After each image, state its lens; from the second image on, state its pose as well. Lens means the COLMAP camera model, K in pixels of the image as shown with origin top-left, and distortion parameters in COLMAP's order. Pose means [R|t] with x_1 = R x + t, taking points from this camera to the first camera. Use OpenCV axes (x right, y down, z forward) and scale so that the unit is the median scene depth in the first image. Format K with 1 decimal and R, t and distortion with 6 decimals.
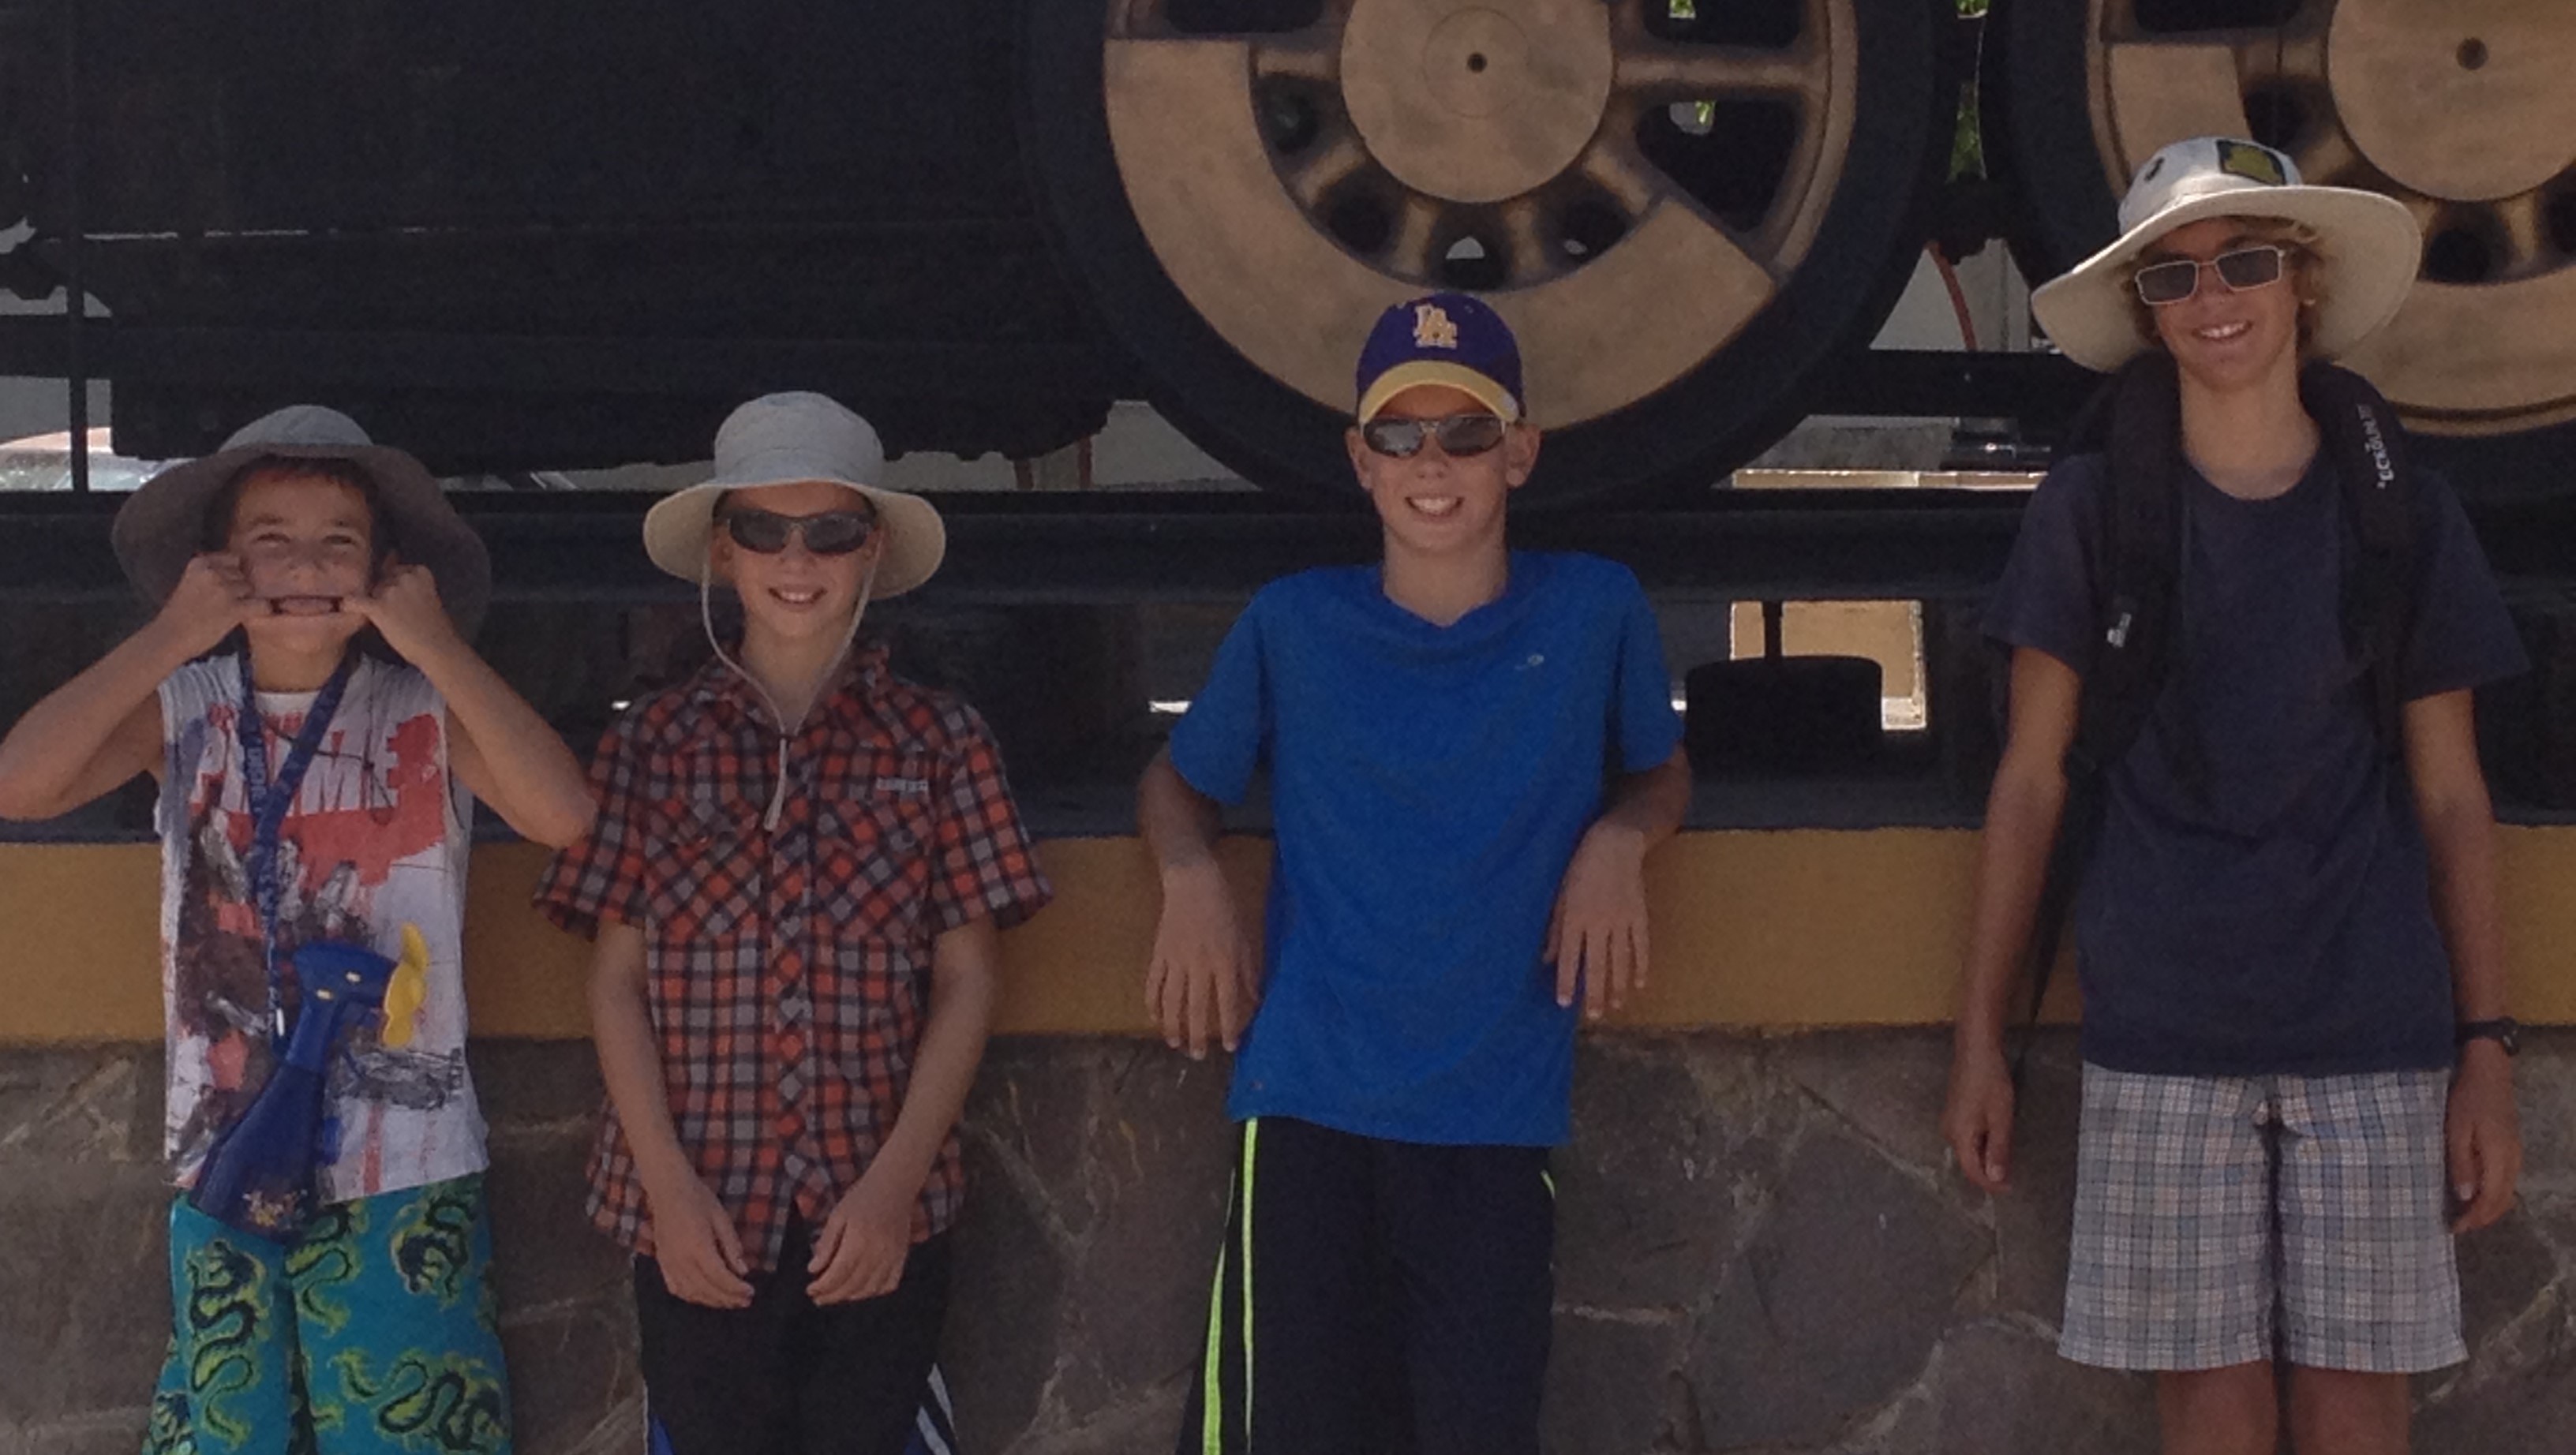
lens RADIAL K [[3137.2, 0, 1288.0], [0, 3137.2, 727.5], [0, 0, 1]] dist [-0.004738, 0.038185]
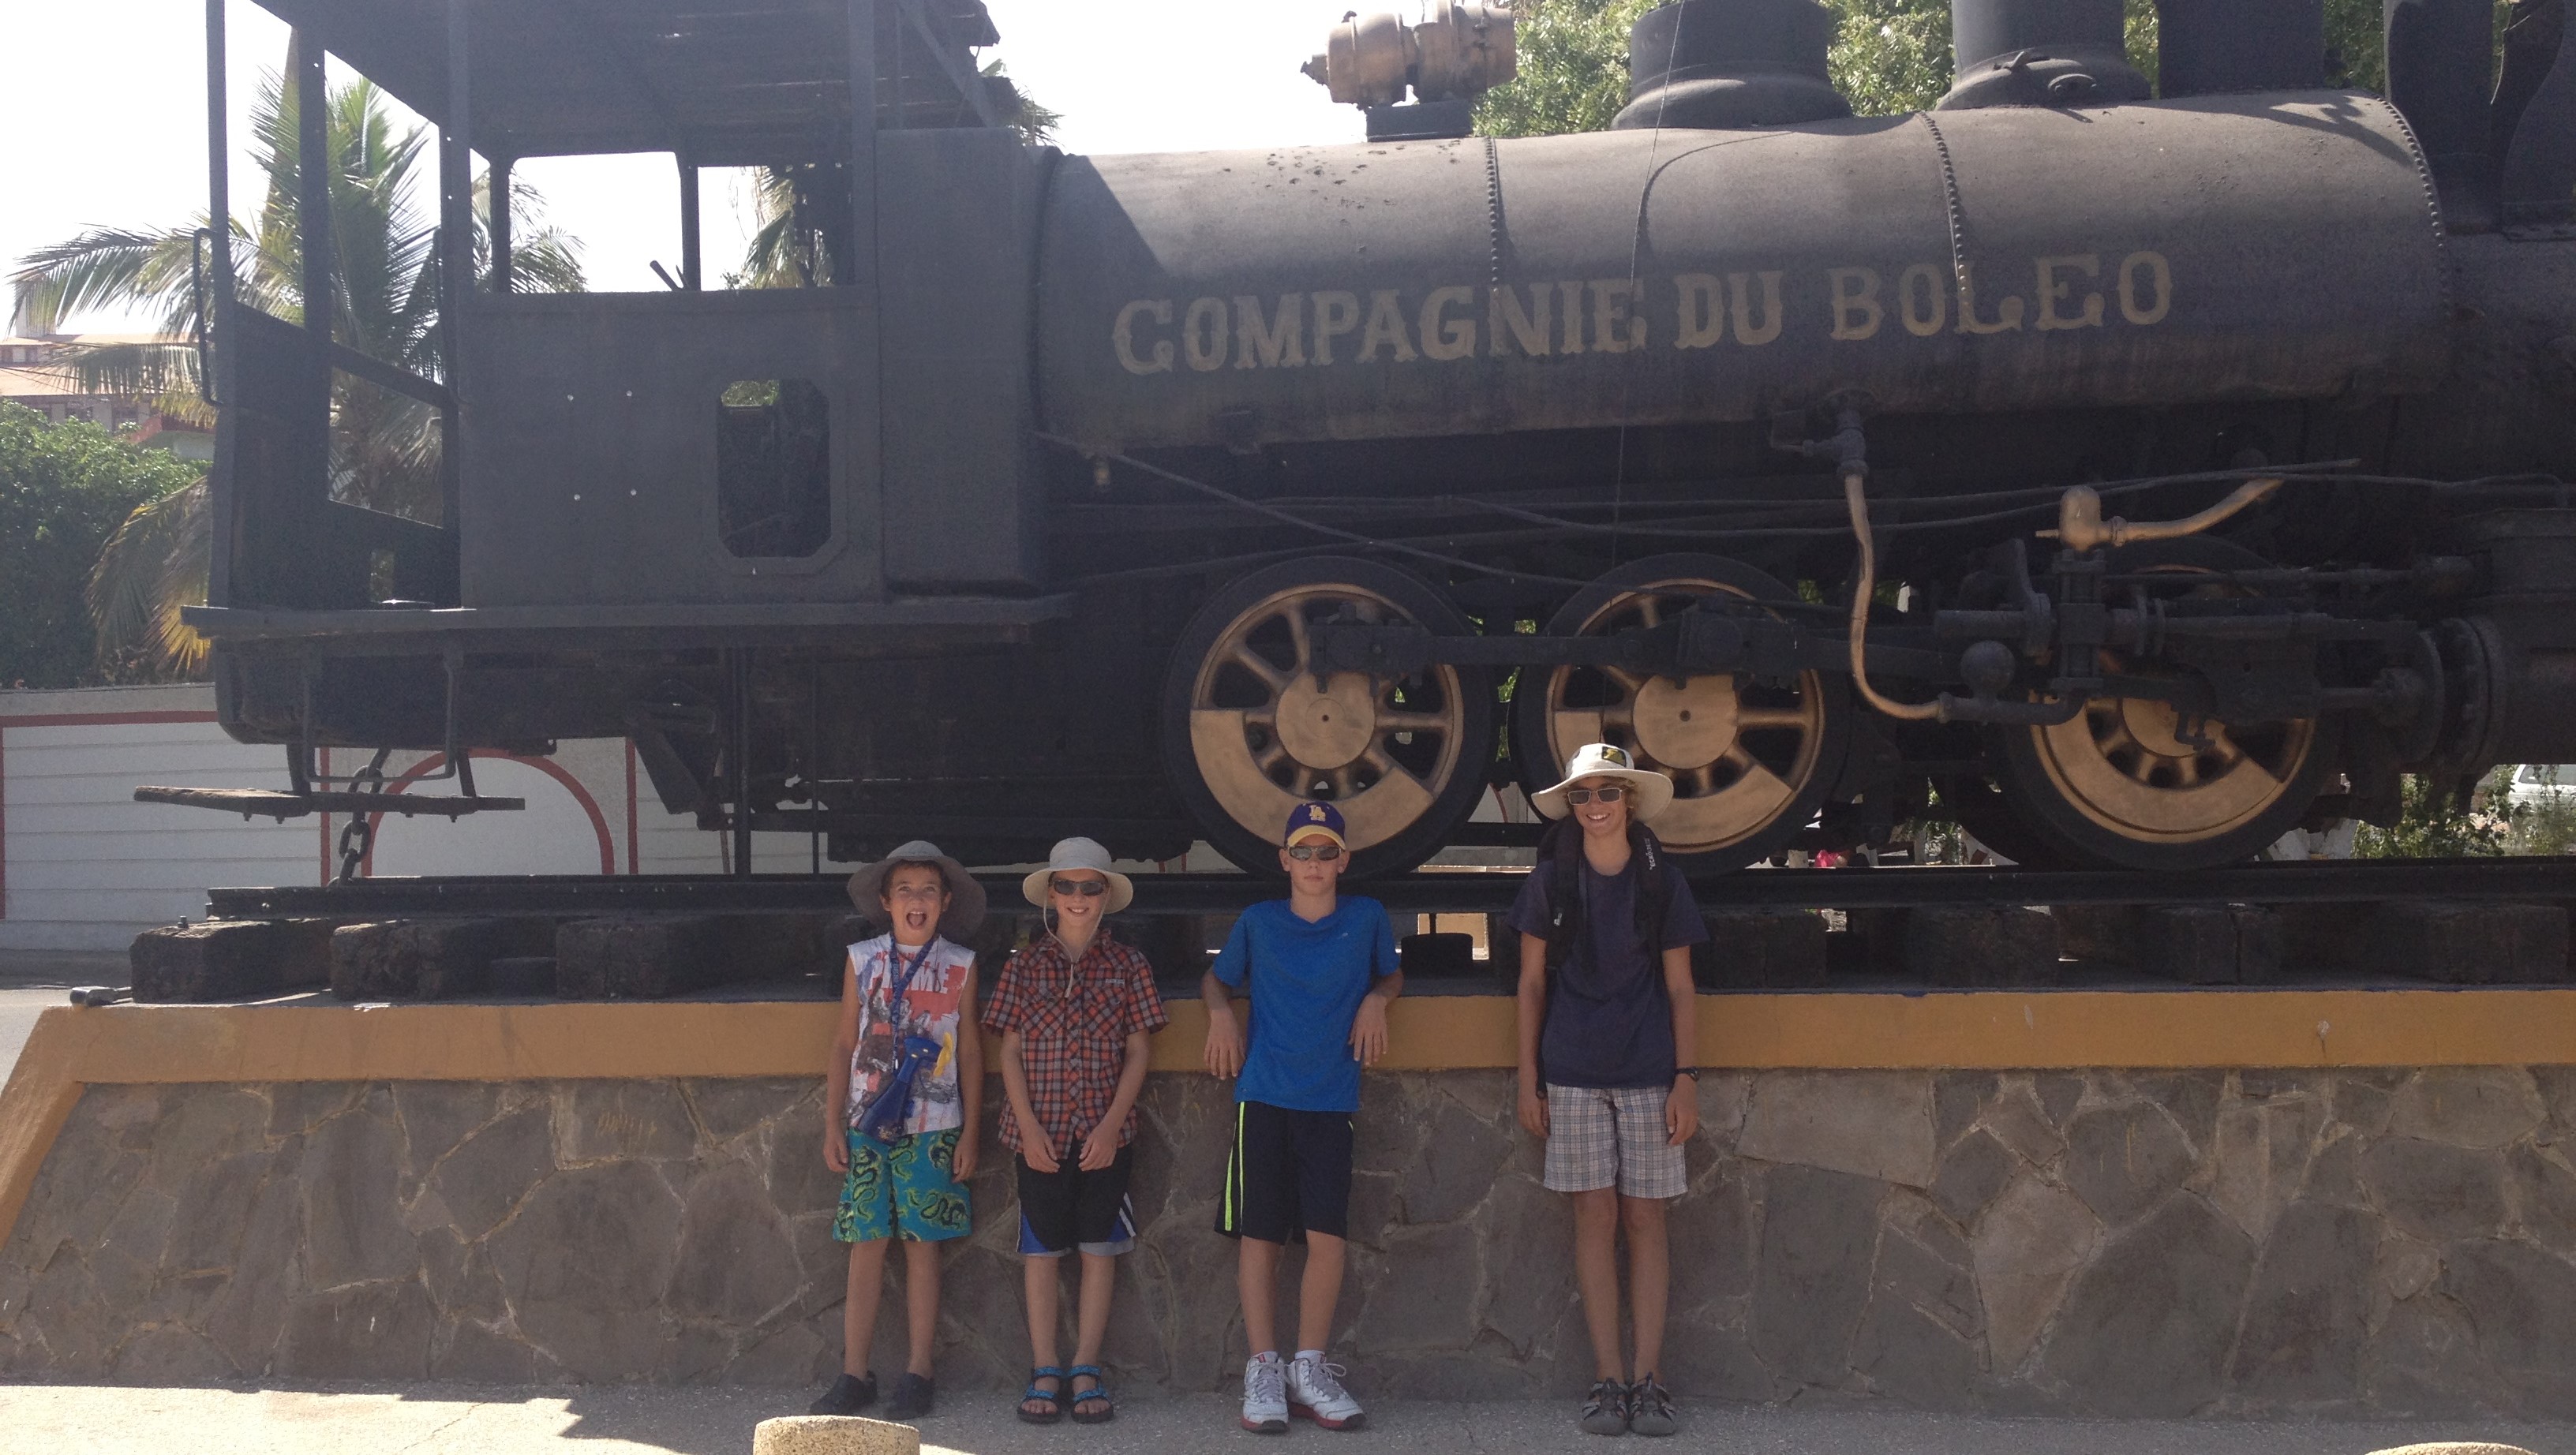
lens RADIAL K [[3137.2, 0, 1288.0], [0, 3137.2, 727.5], [0, 0, 1]] dist [-0.004738, 0.038185]
pose [[0.999910, -0.000616, -0.013422, 0.064599], [-0.001189, 0.990977, -0.134029, 0.166555], [0.013383, 0.134033, 0.990886, -1.741753]]
